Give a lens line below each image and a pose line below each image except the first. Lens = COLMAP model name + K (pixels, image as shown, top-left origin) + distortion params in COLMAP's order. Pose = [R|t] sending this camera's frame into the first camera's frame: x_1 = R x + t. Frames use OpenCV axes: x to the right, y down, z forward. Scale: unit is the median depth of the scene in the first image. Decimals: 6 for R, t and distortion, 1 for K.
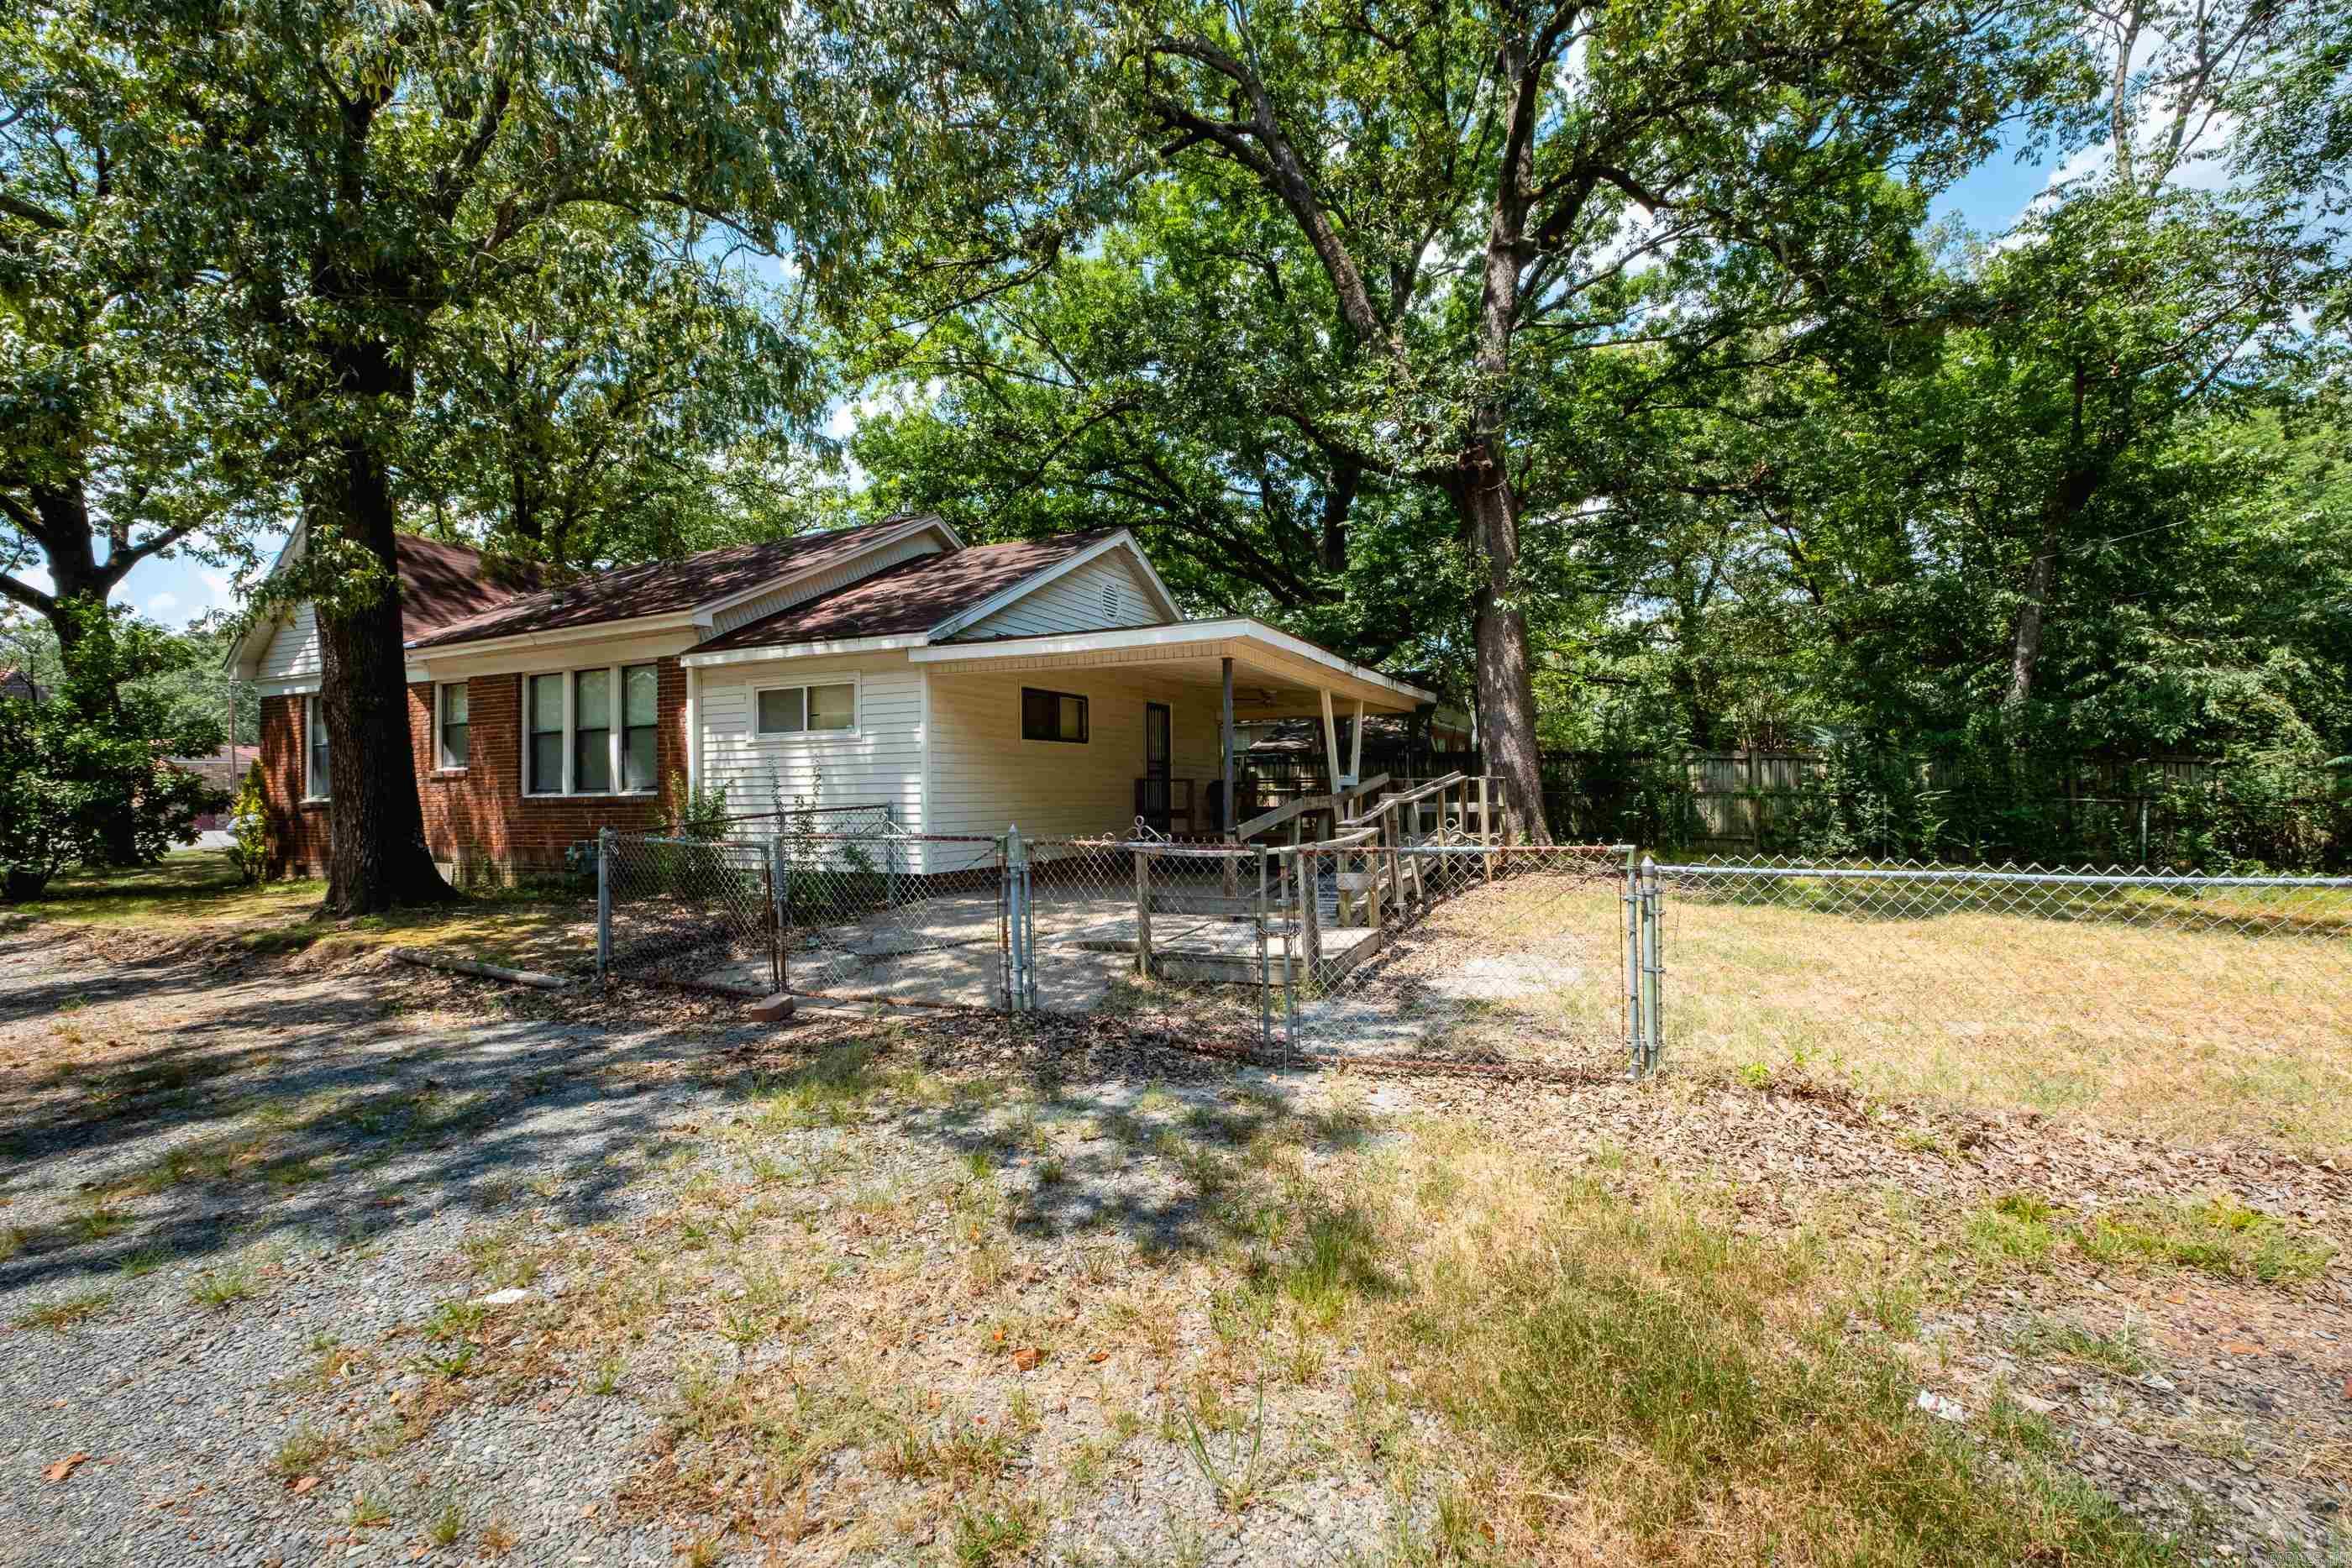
lens RADIAL K [[1016.0, 0, 1166.9], [0, 1016.0, 787.7], [0, 0, 1]] dist [0.002182, 0.000081]
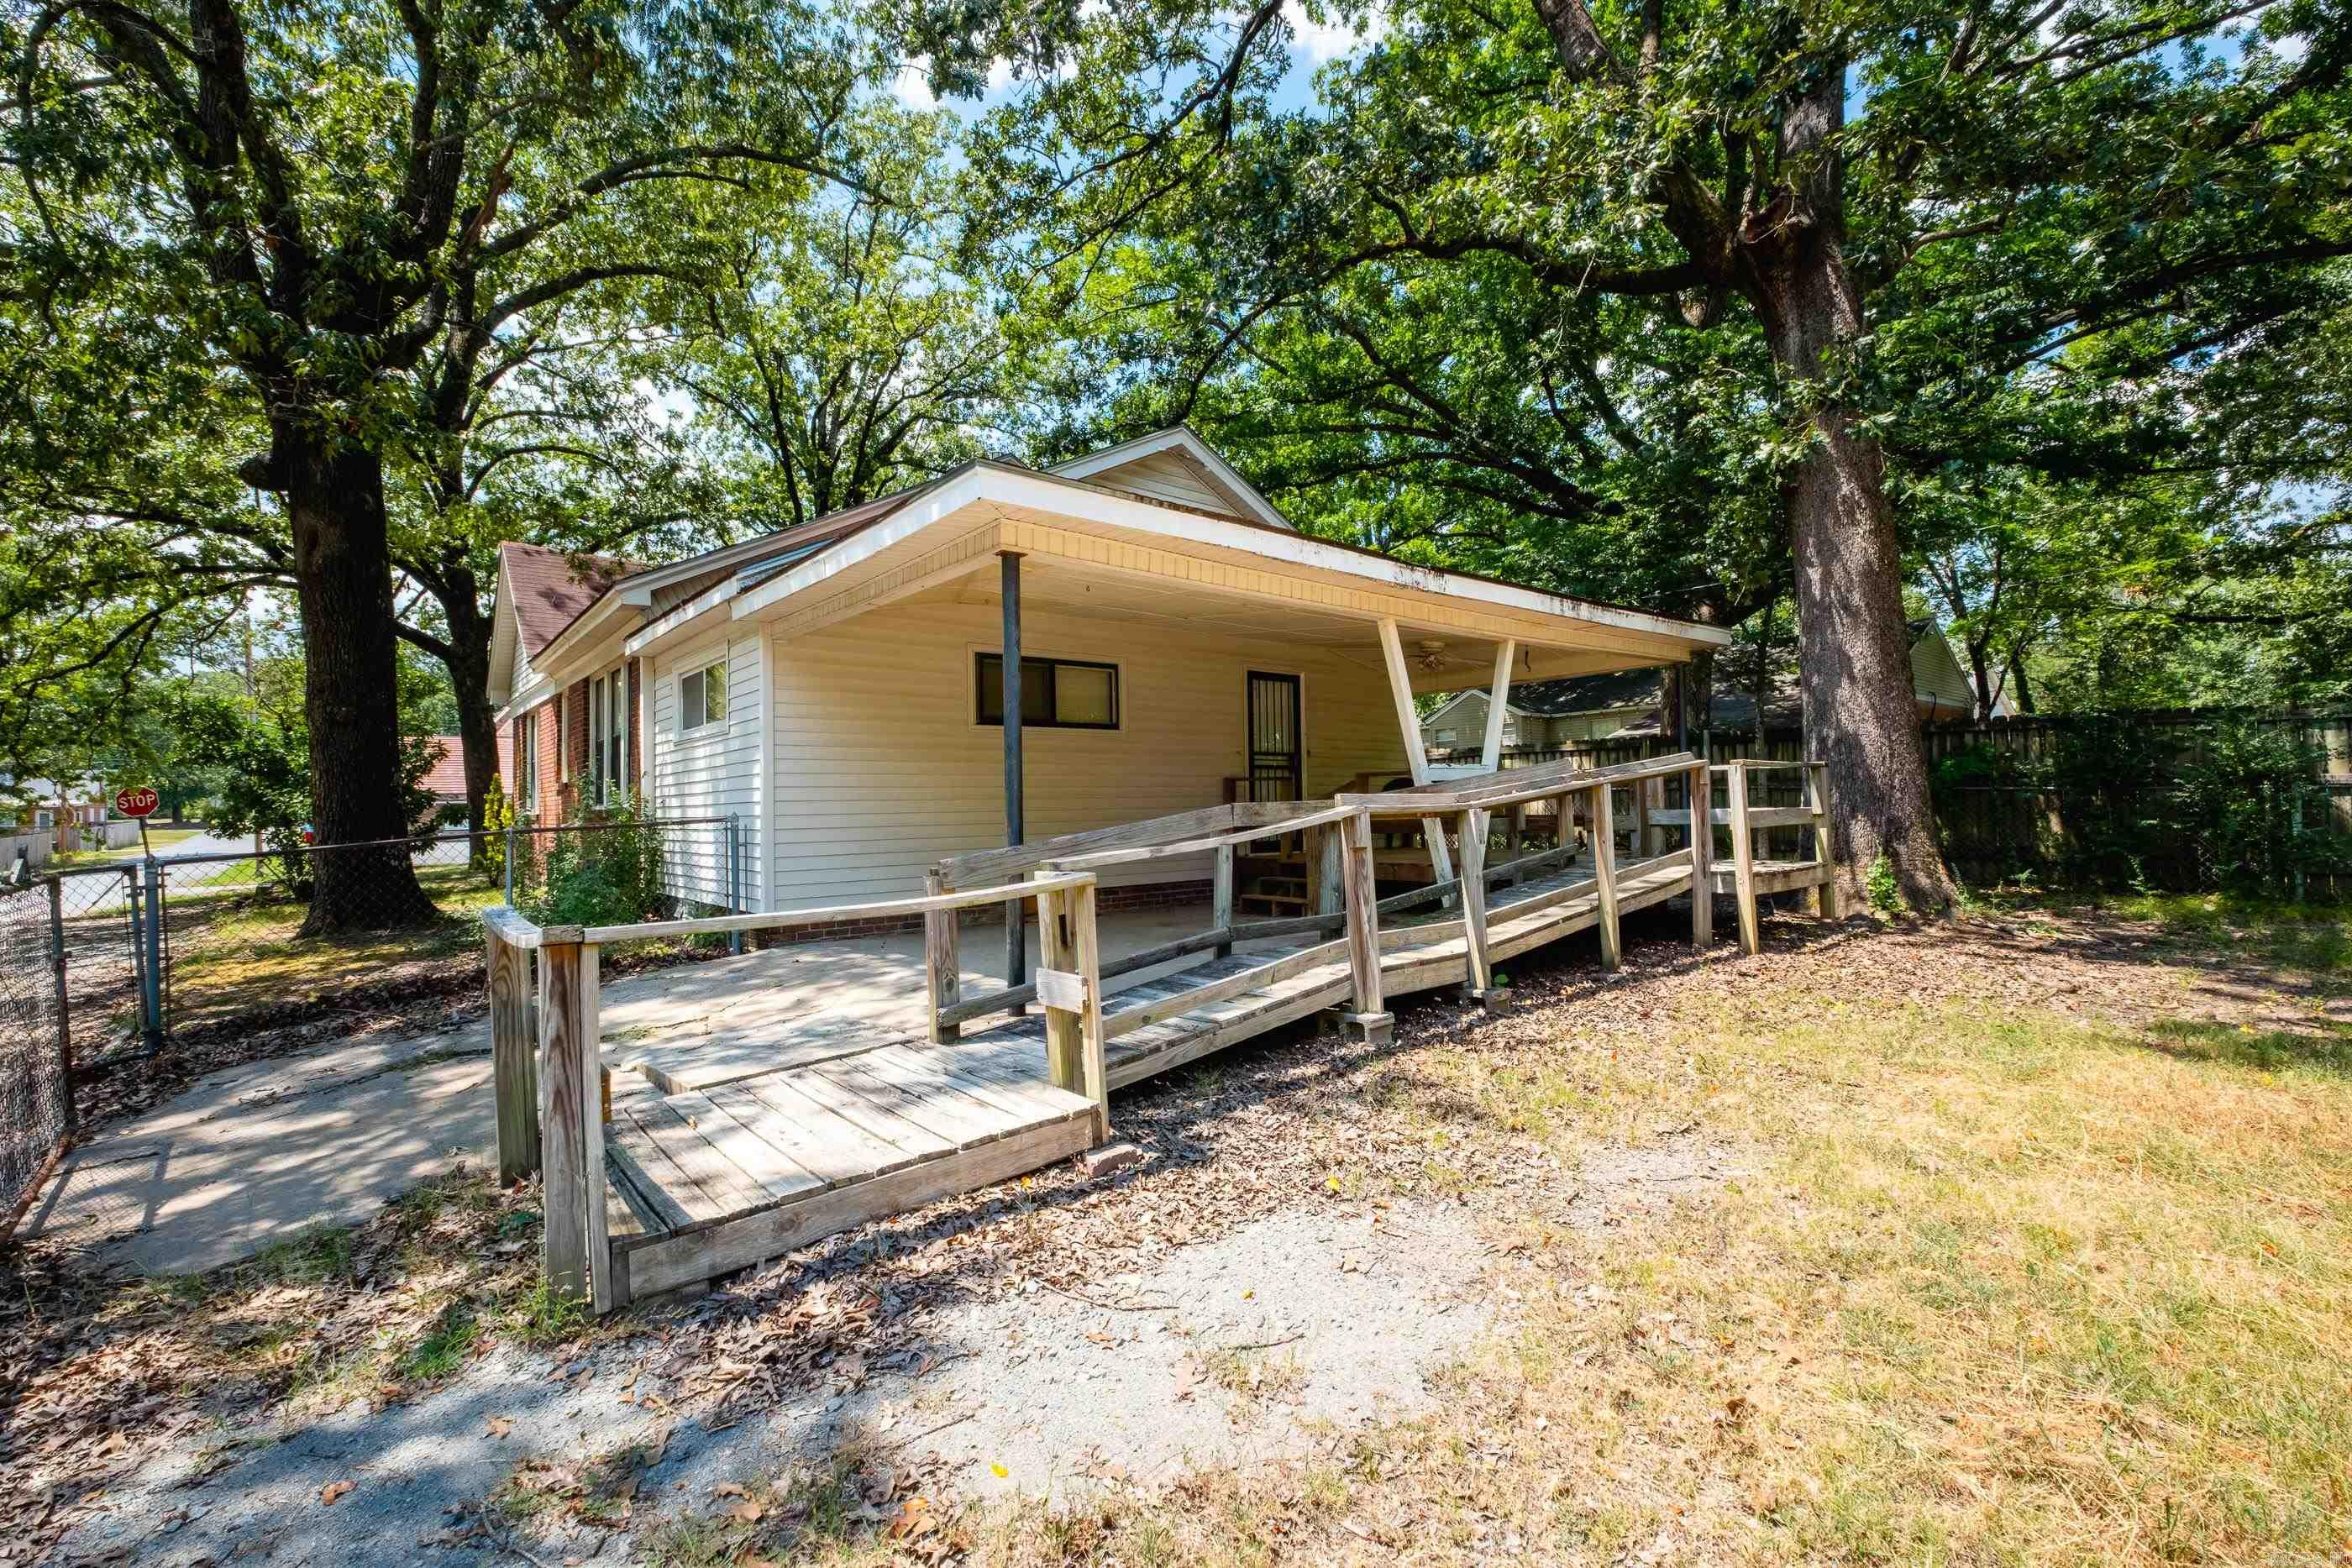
lens RADIAL K [[992.6, 0, 1157.4], [0, 992.6, 798.0], [0, 0, 1]] dist [0.000124, -0.000275]
pose [[0.906094, -0.010530, -0.422945, 0.253975], [0.013199, 0.999907, 0.003383, 0.003592], [0.422870, -0.008648, 0.906149, 0.382841]]
